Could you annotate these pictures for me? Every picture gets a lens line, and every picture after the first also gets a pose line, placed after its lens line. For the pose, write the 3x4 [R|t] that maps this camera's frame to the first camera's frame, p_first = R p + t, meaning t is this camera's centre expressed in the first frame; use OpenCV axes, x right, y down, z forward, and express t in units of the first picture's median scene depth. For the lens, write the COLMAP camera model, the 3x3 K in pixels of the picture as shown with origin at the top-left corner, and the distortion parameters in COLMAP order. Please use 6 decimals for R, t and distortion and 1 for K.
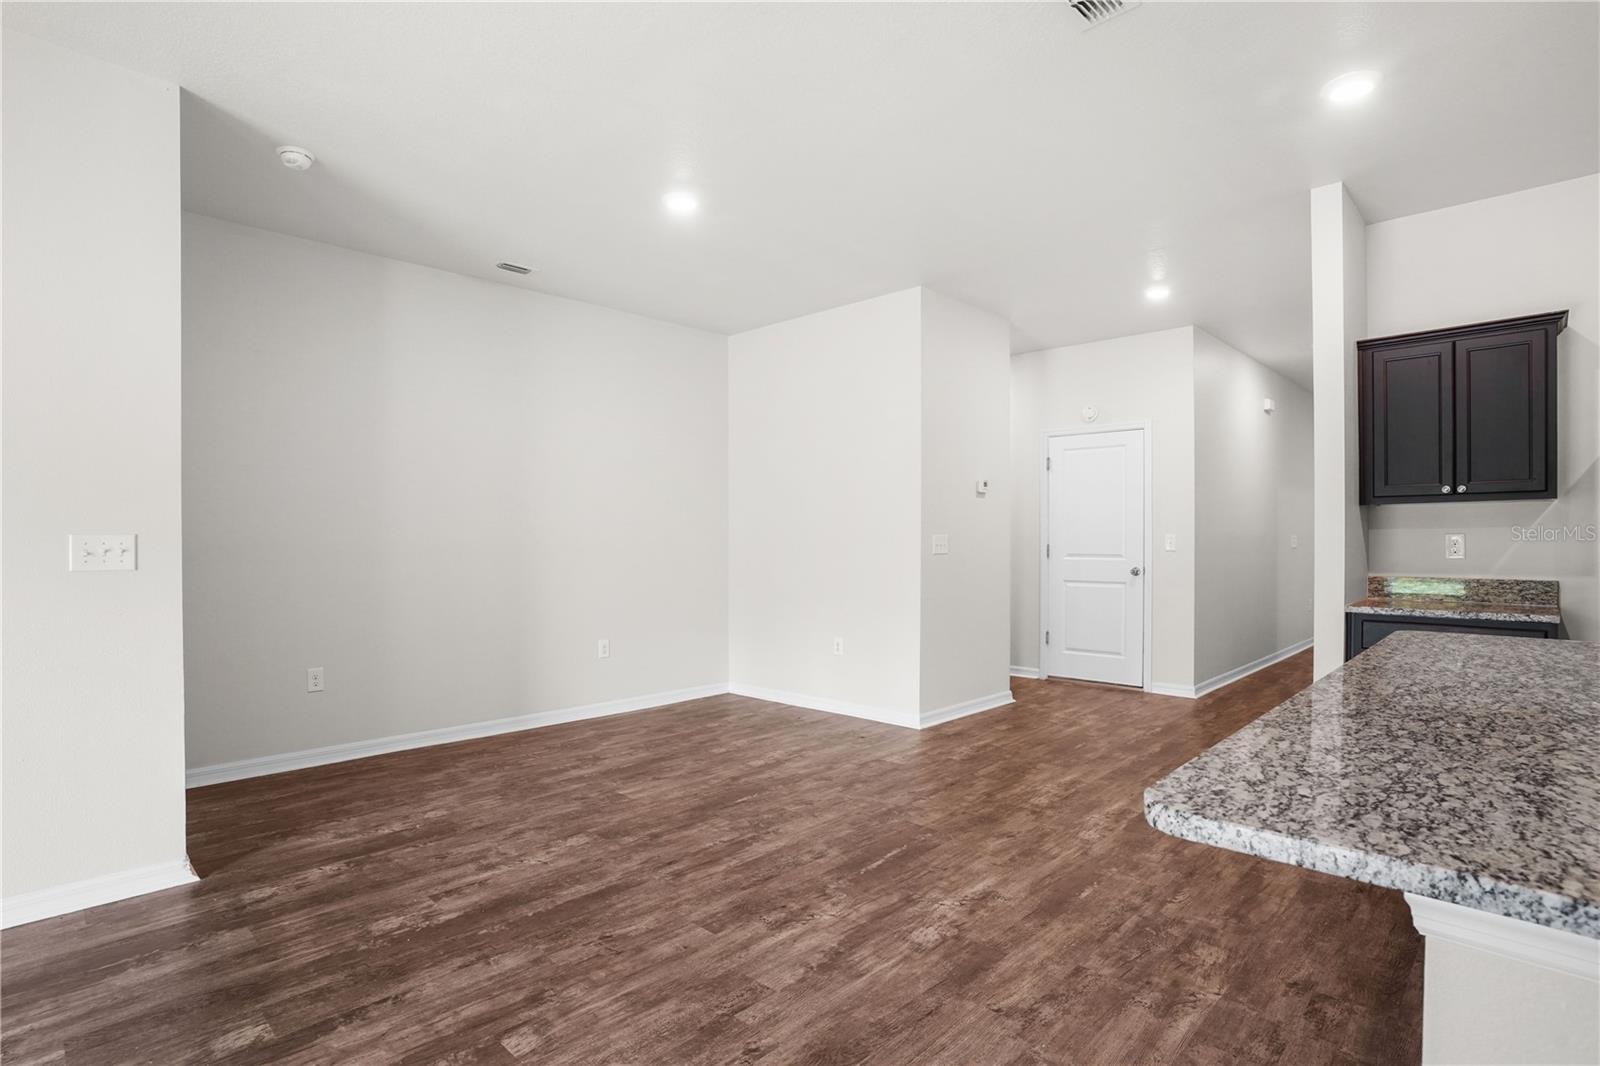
lens RADIAL K [[808.7, 0, 795.9], [0, 808.7, 540.2], [0, 0, 1]] dist [-0.074265, 0.036153]
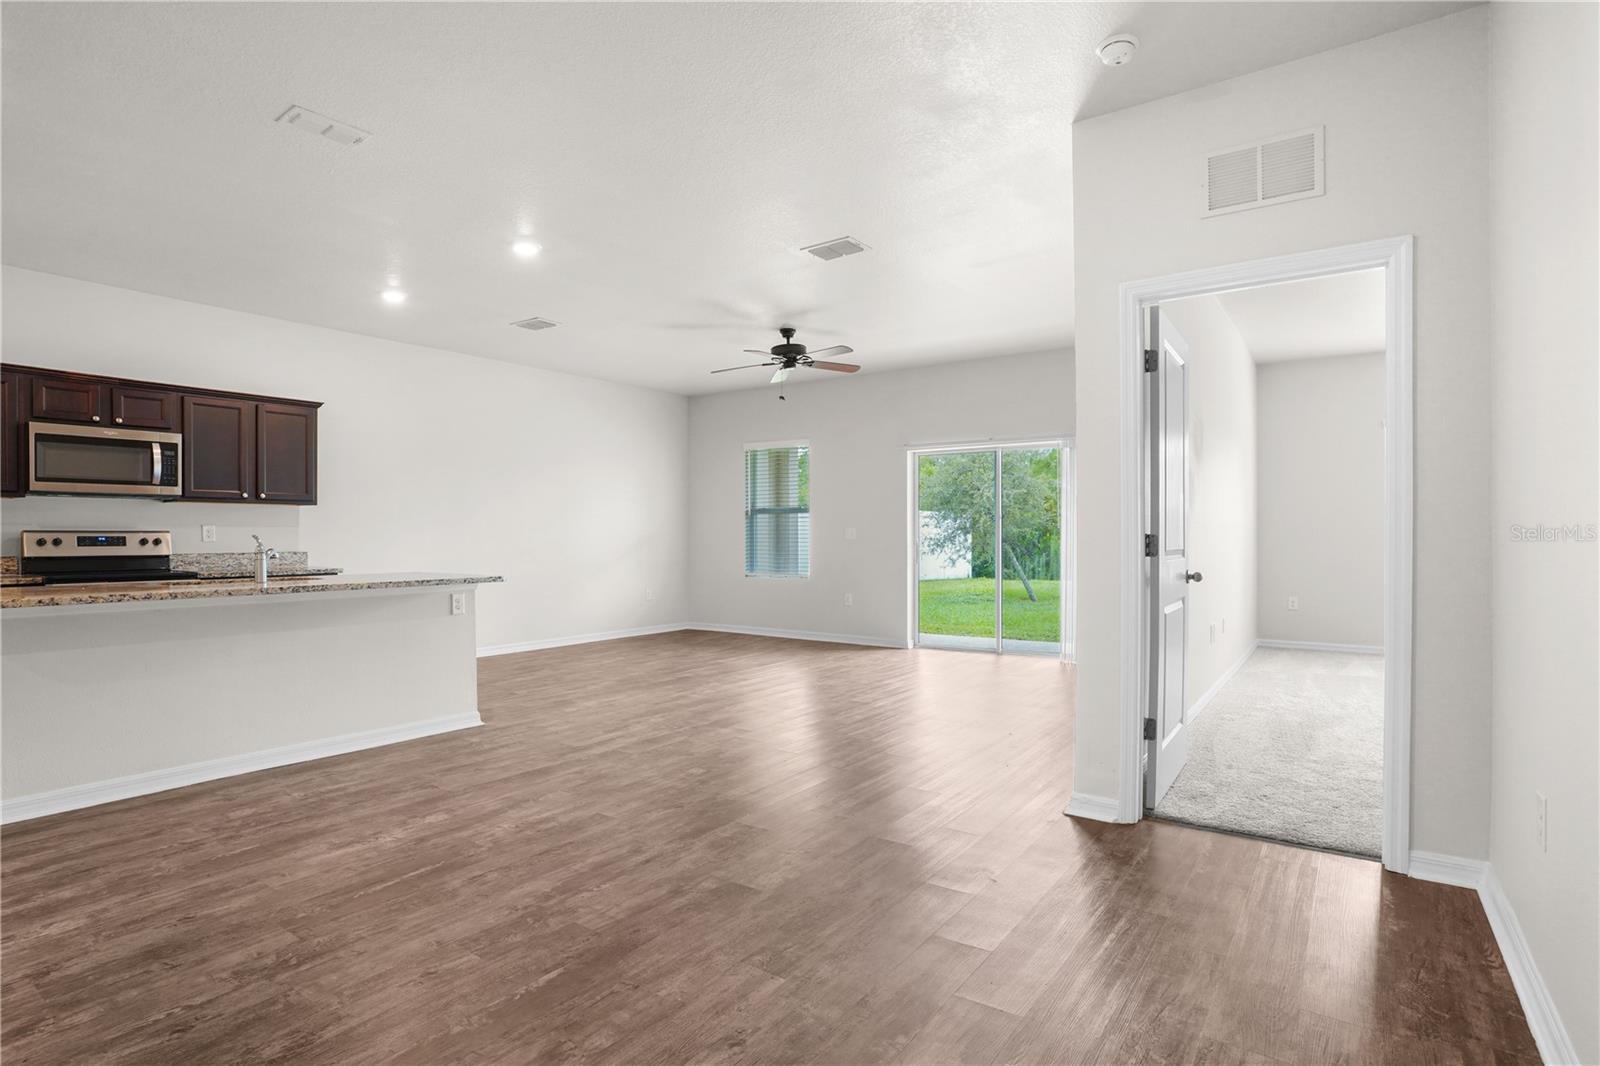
lens RADIAL K [[808.7, 0, 795.9], [0, 808.7, 540.2], [0, 0, 1]] dist [-0.074265, 0.036153]
pose [[-0.989954, 0.004265, -0.141324, -0.210988], [0.003637, 0.999982, 0.004697, 0.028130], [0.141342, 0.004136, -0.989952, 2.060289]]
